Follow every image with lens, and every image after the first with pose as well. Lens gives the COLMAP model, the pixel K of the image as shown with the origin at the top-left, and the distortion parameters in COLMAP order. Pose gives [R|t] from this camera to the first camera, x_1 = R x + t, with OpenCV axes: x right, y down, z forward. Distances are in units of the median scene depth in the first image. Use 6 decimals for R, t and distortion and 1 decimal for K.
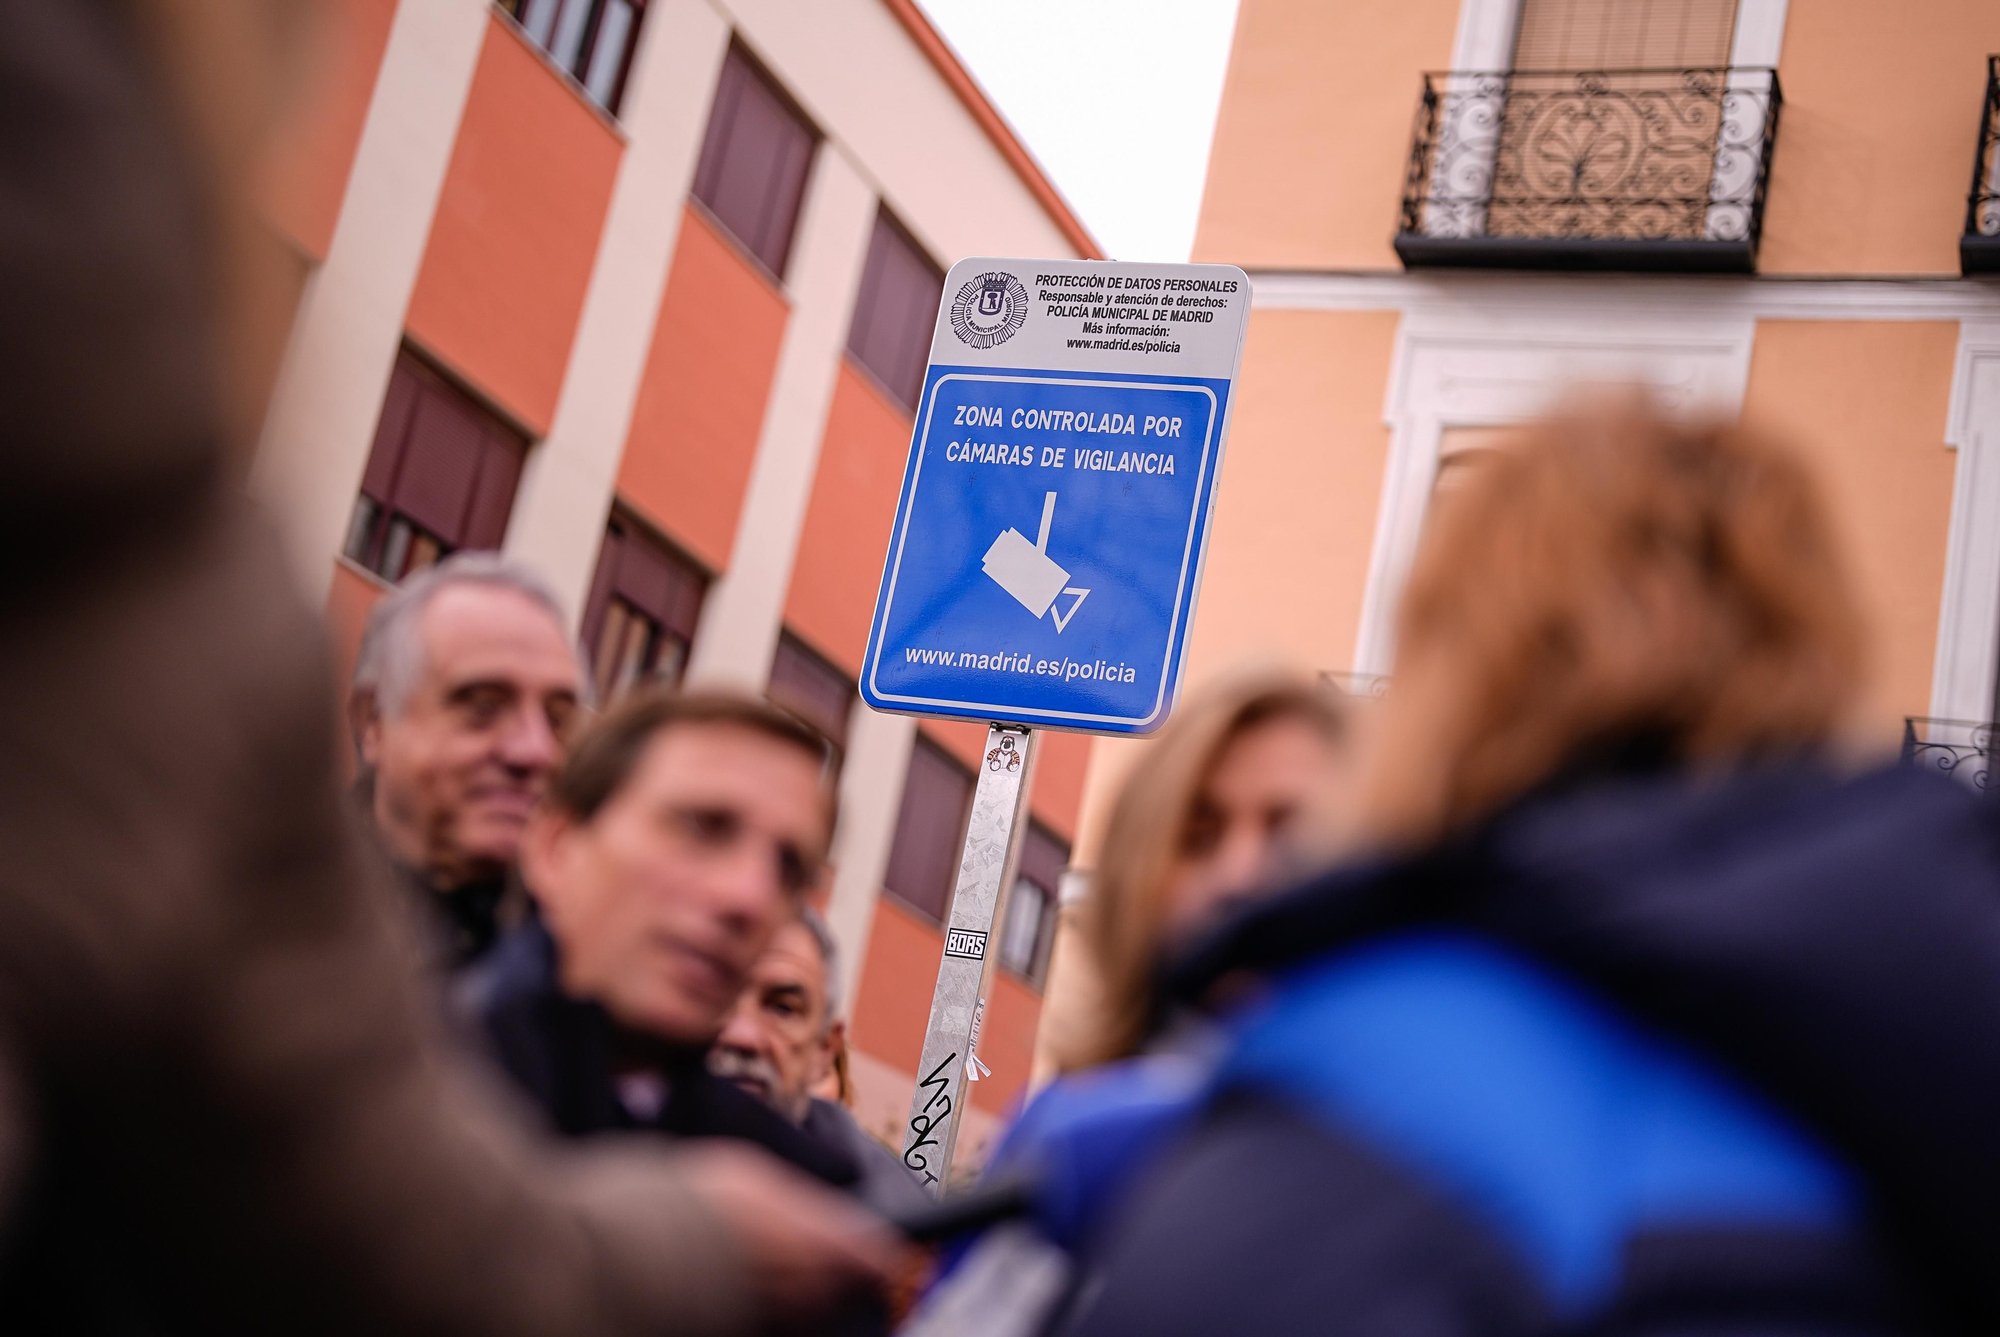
lens RADIAL K [[2777.5, 0, 1000.0], [0, 2777.5, 668.5], [0, 0, 1]] dist [-0.094208, 0.047919]
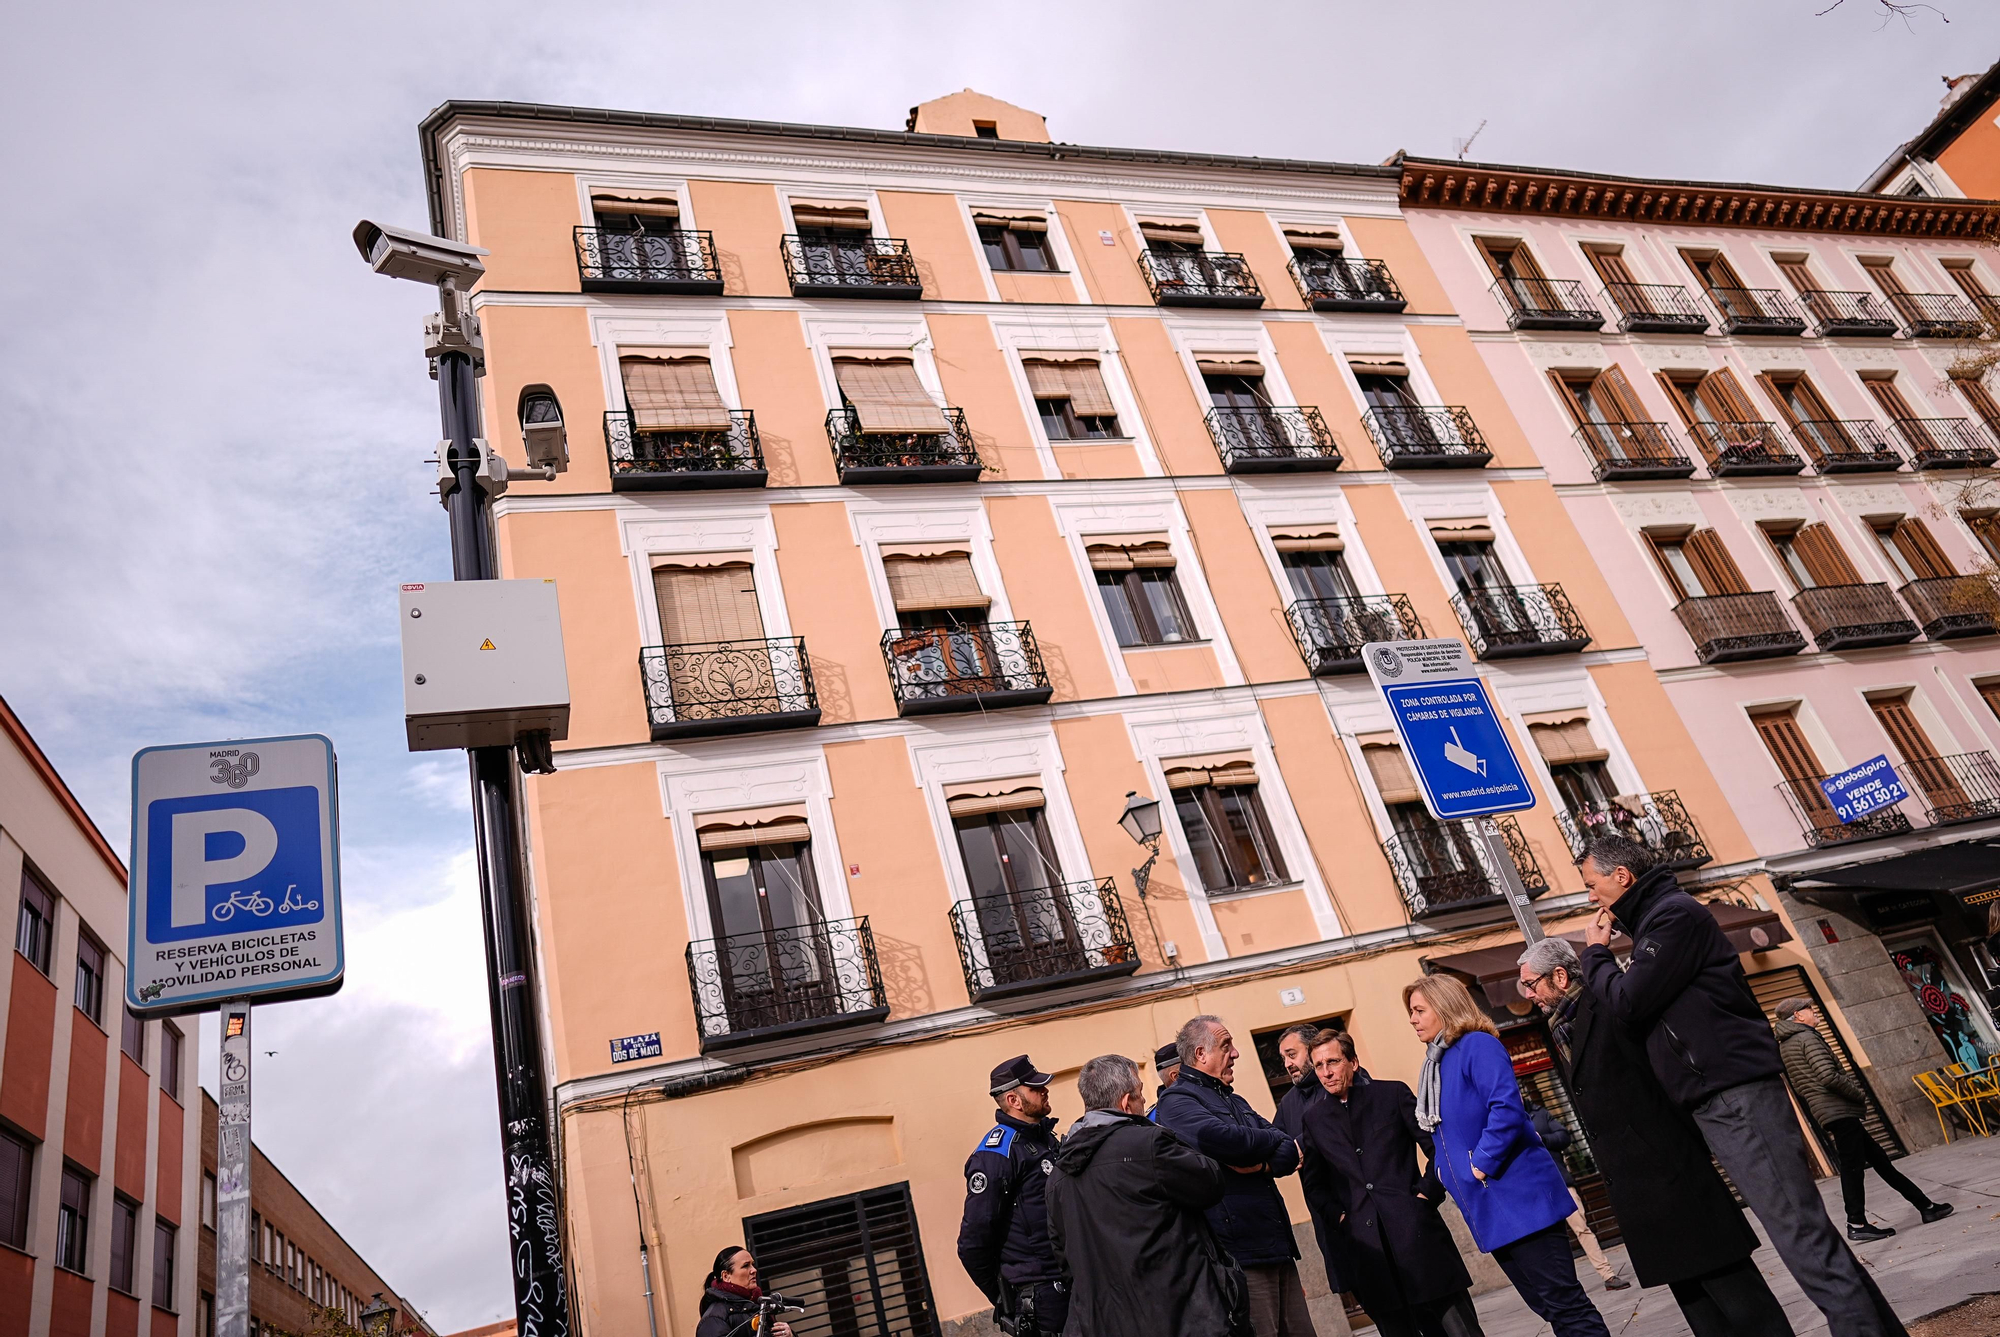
lens RADIAL K [[1329.3, 0, 1000.0], [0, 1329.3, 668.5], [0, 0, 1]] dist [-0.016081, 0.000352]
pose [[0.690440, -0.055334, 0.721270, -1.119564], [0.213595, 0.968209, -0.130187, -0.044499], [-0.691136, 0.243946, 0.680310, 0.441074]]
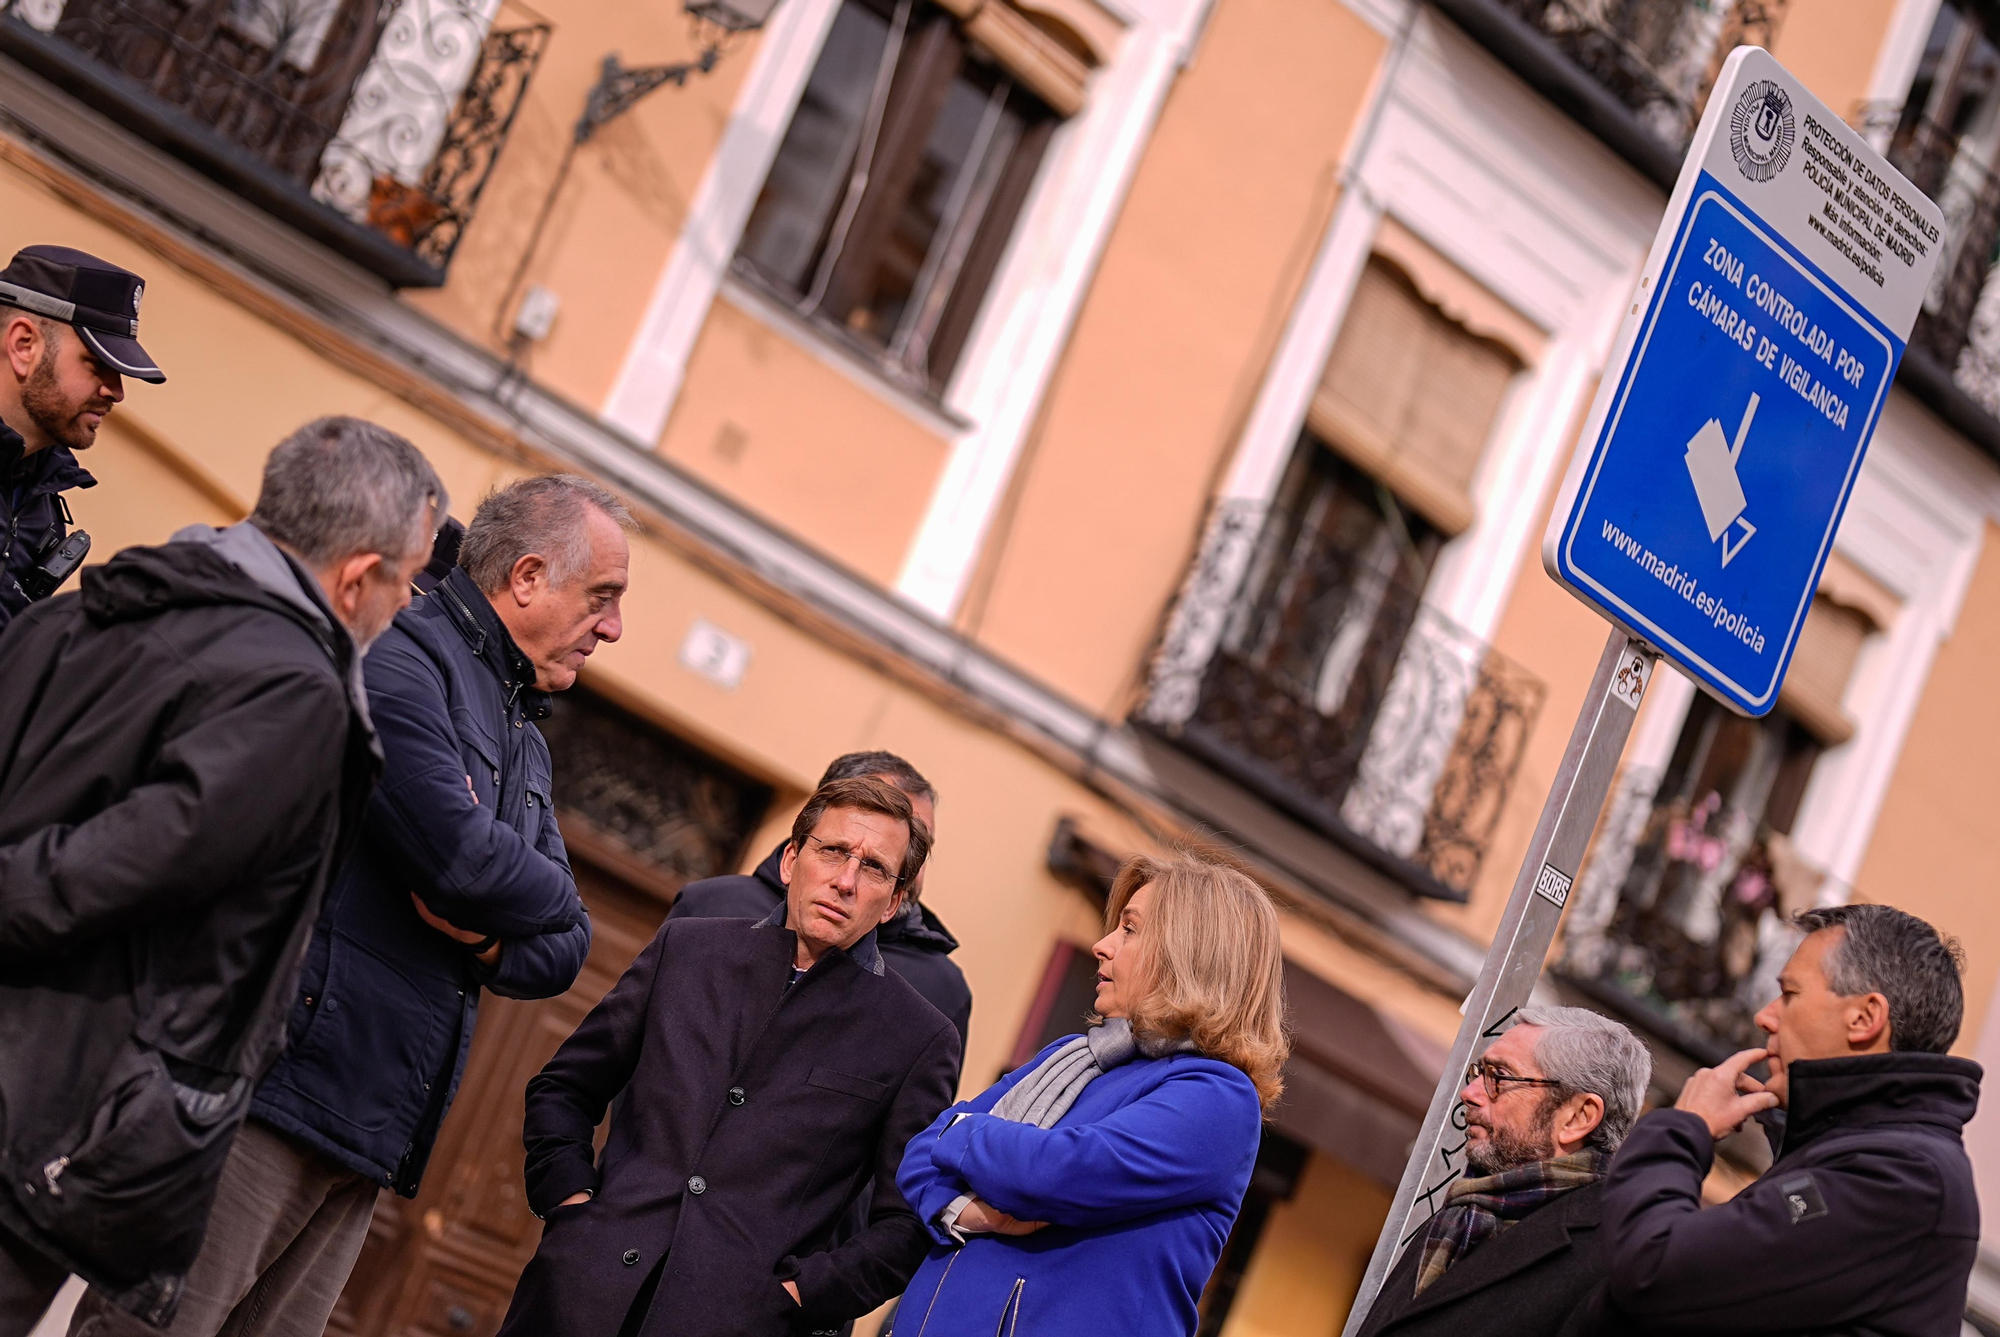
lens RADIAL K [[4205.9, 0, 1000.0], [0, 4205.9, 668.5], [0, 0, 1]] dist [-0.081735, 0.244536]
pose [[0.474085, 0.167618, 0.864377, -1.177831], [-0.498282, 0.860457, 0.106435, -0.012188], [-0.725919, -0.481163, 0.491450, 0.485711]]
